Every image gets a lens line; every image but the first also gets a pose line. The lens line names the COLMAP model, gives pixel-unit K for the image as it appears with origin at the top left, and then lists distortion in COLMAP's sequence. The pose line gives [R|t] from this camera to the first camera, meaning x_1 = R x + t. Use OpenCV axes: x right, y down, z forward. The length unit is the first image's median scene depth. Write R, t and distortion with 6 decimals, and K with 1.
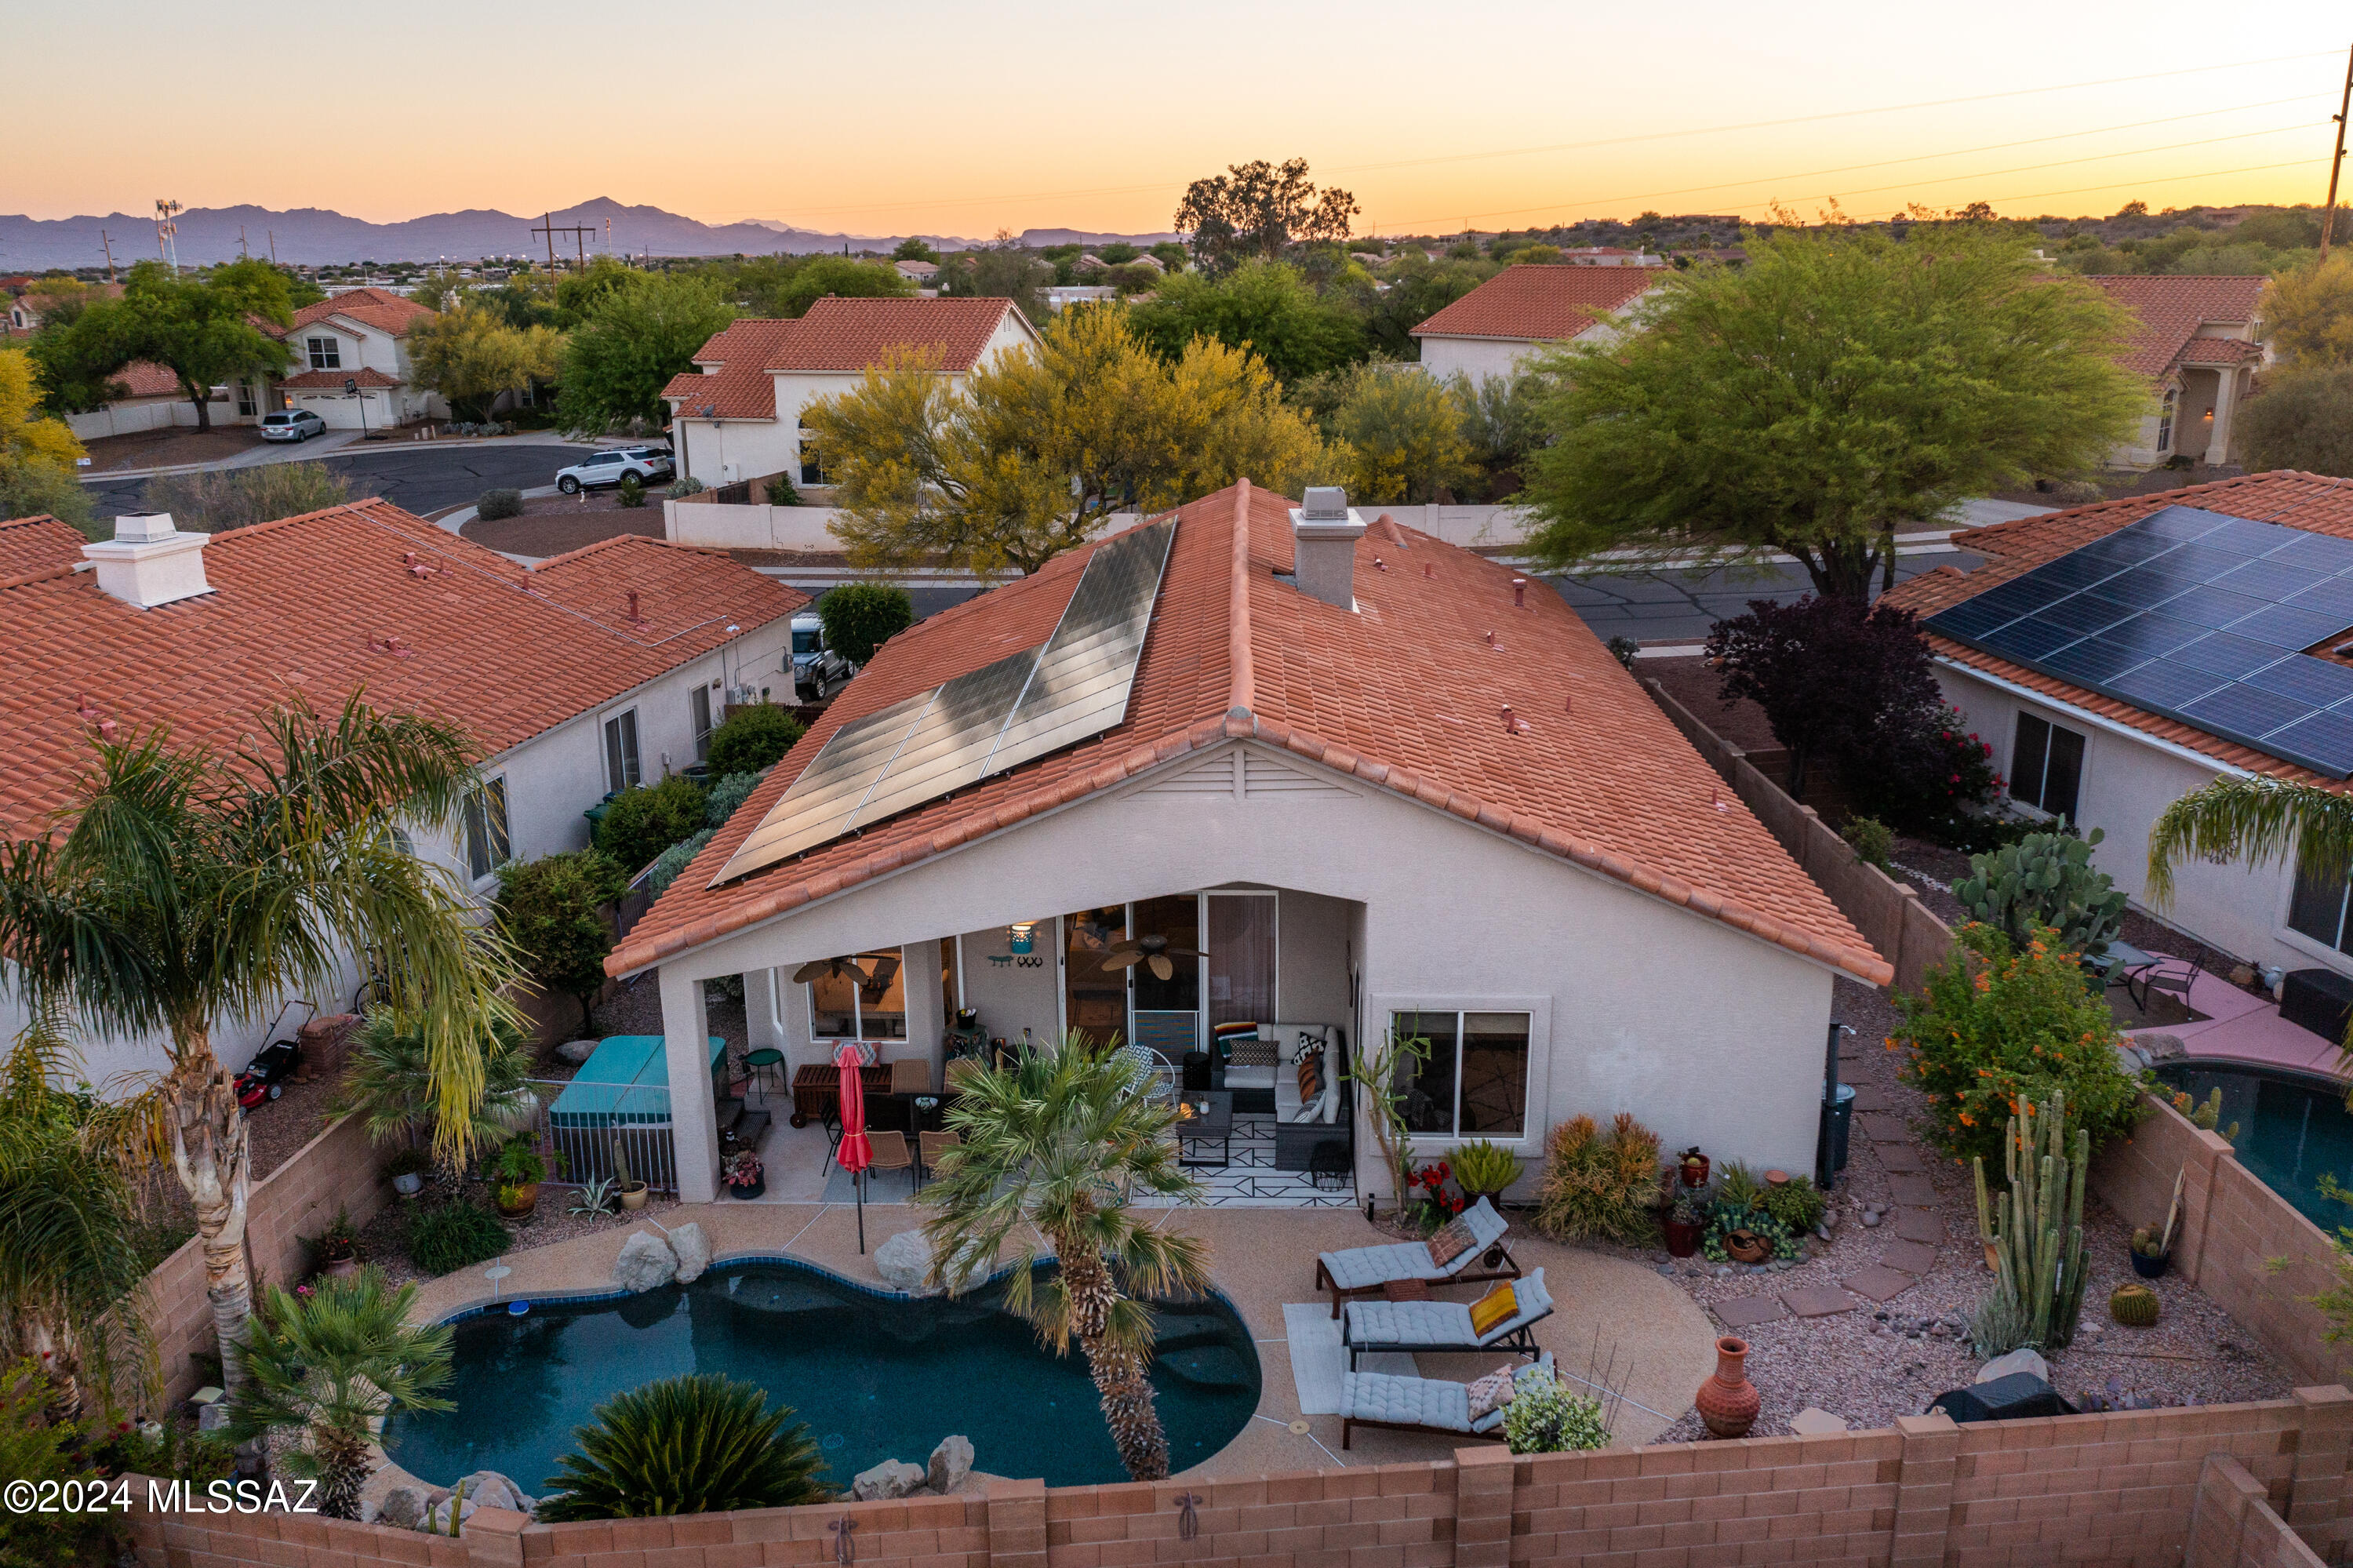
lens RADIAL K [[1903.9, 0, 1176.5], [0, 1903.9, 784.0], [0, 0, 1]] dist [0.003258, -0.006358]
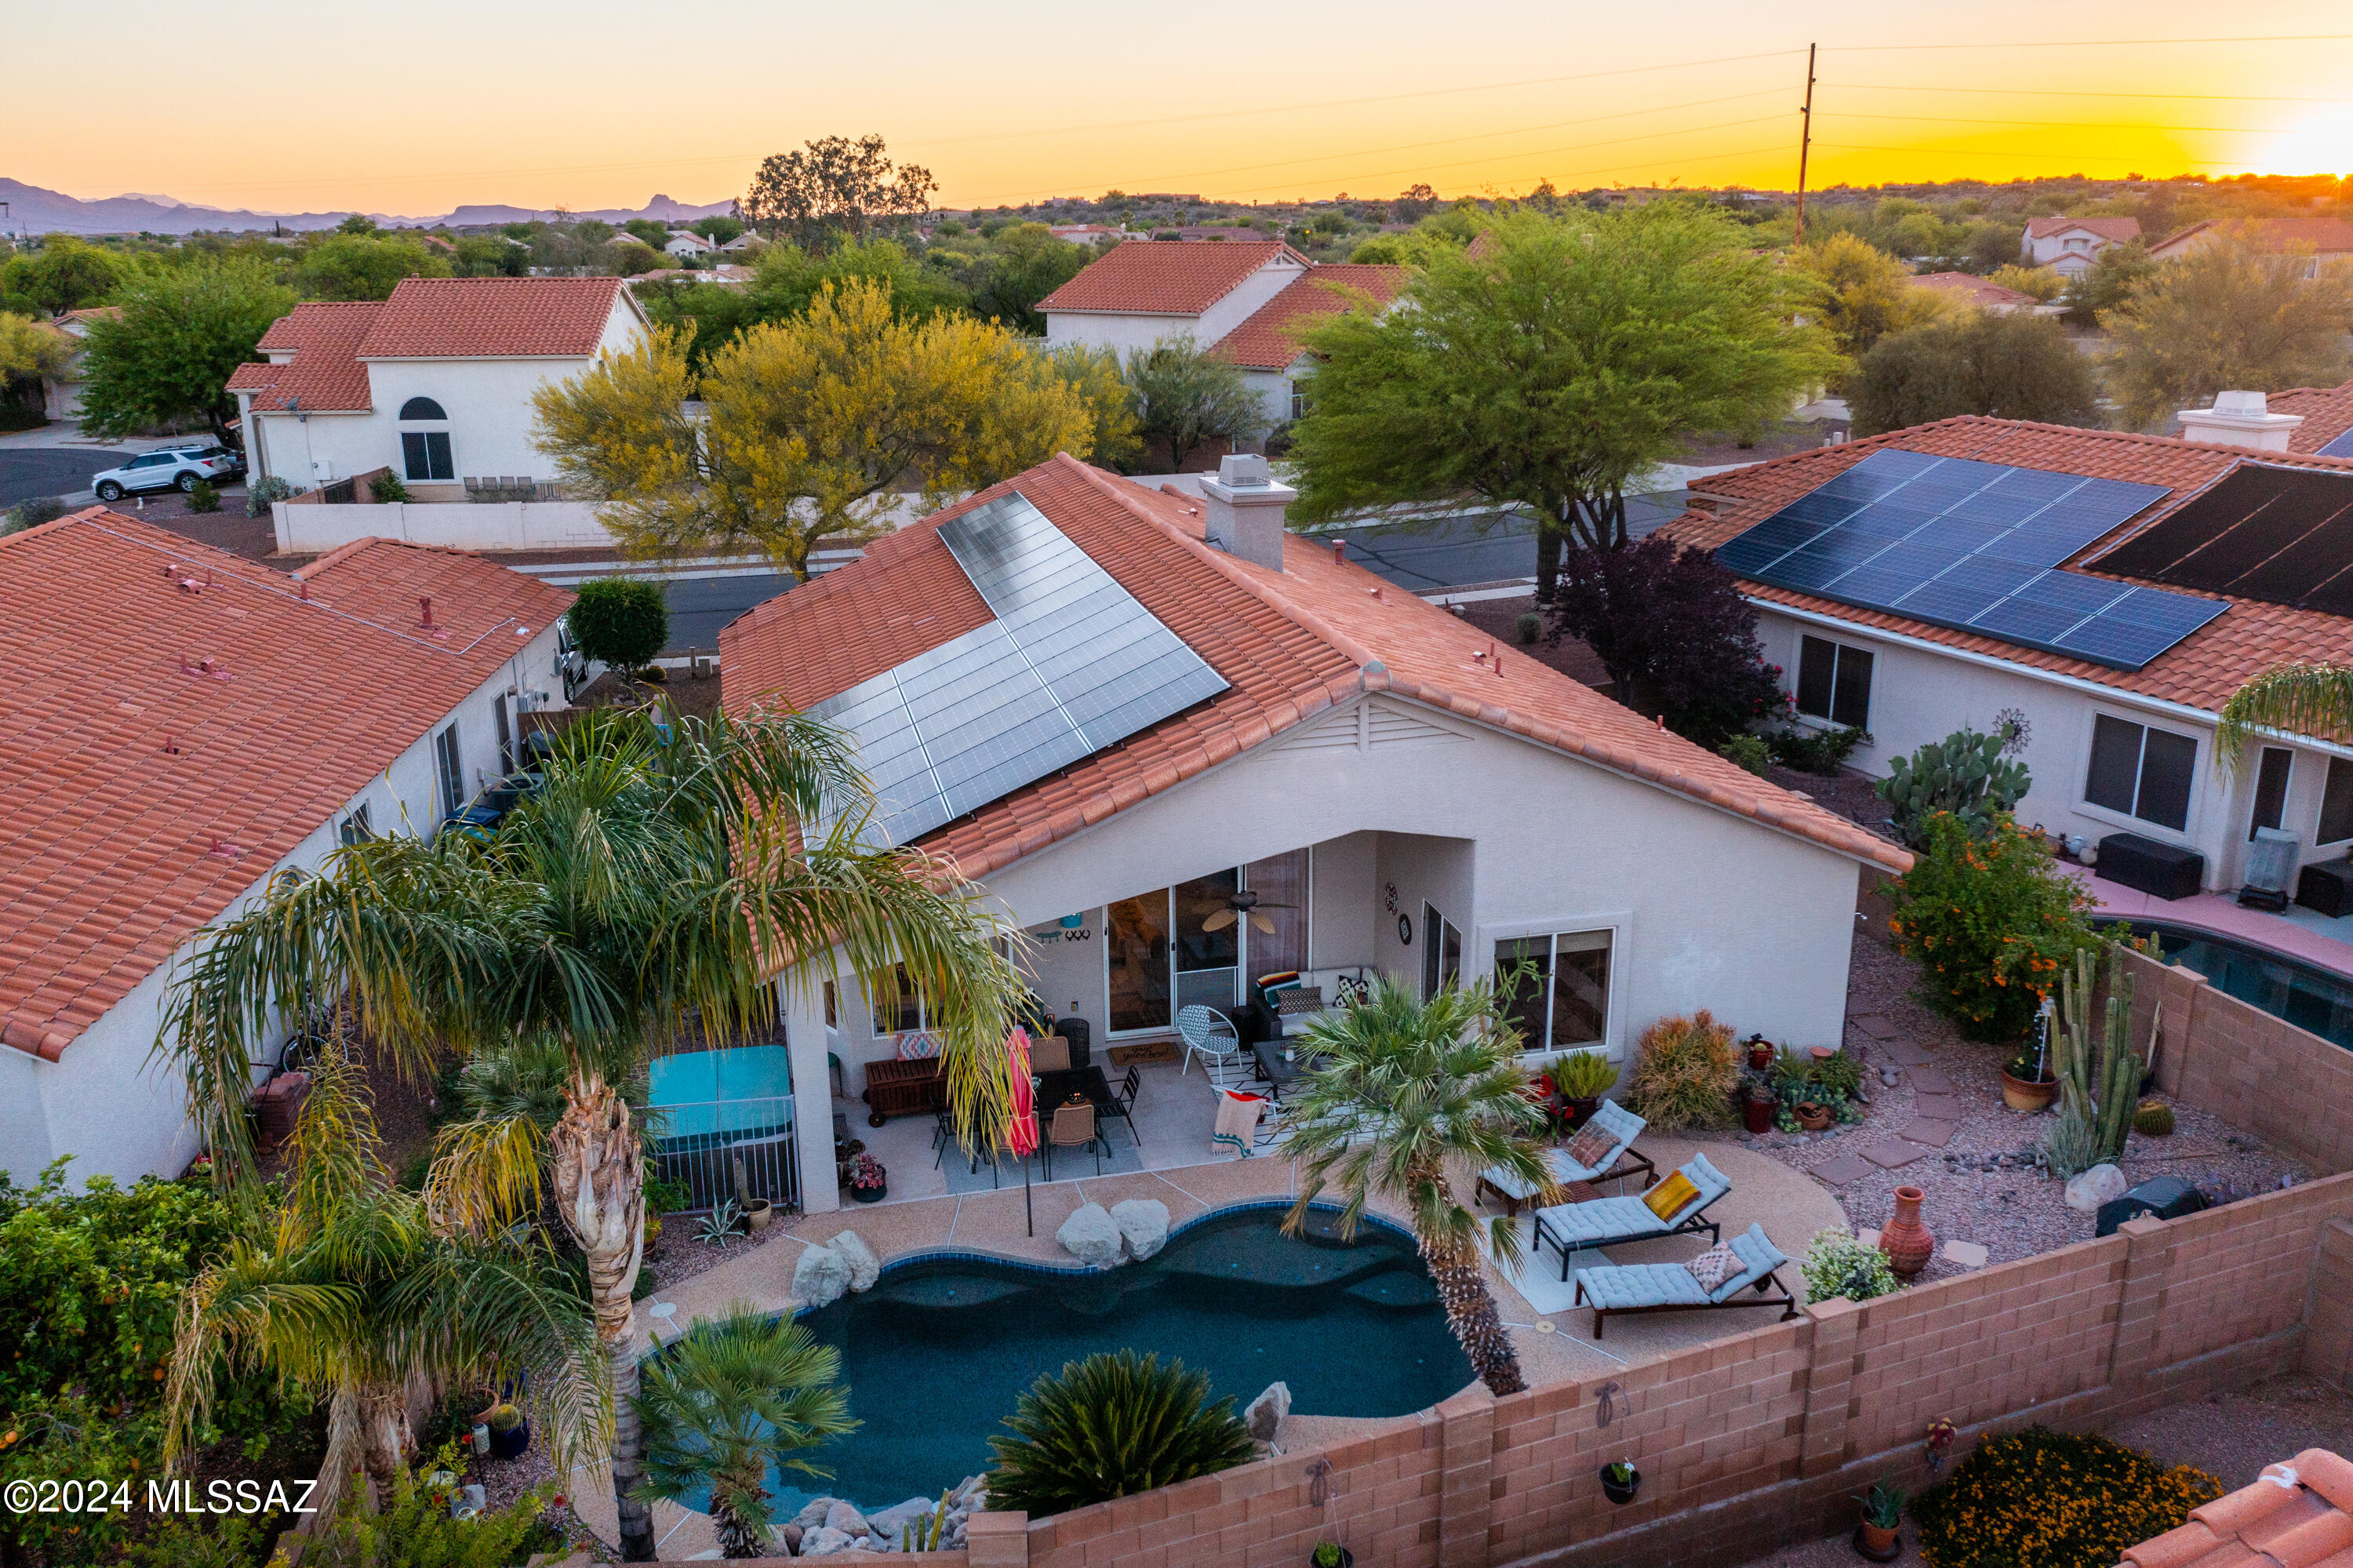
lens RADIAL K [[1904.9, 0, 1176.5], [0, 1904.9, 784.0], [0, 0, 1]] dist [-0.000959, 0.007191]
pose [[0.959785, -0.079089, 0.269366, -0.293778], [0.076252, 0.996868, 0.020996, -0.003062], [-0.270182, 0.000388, 0.962809, 0.019595]]
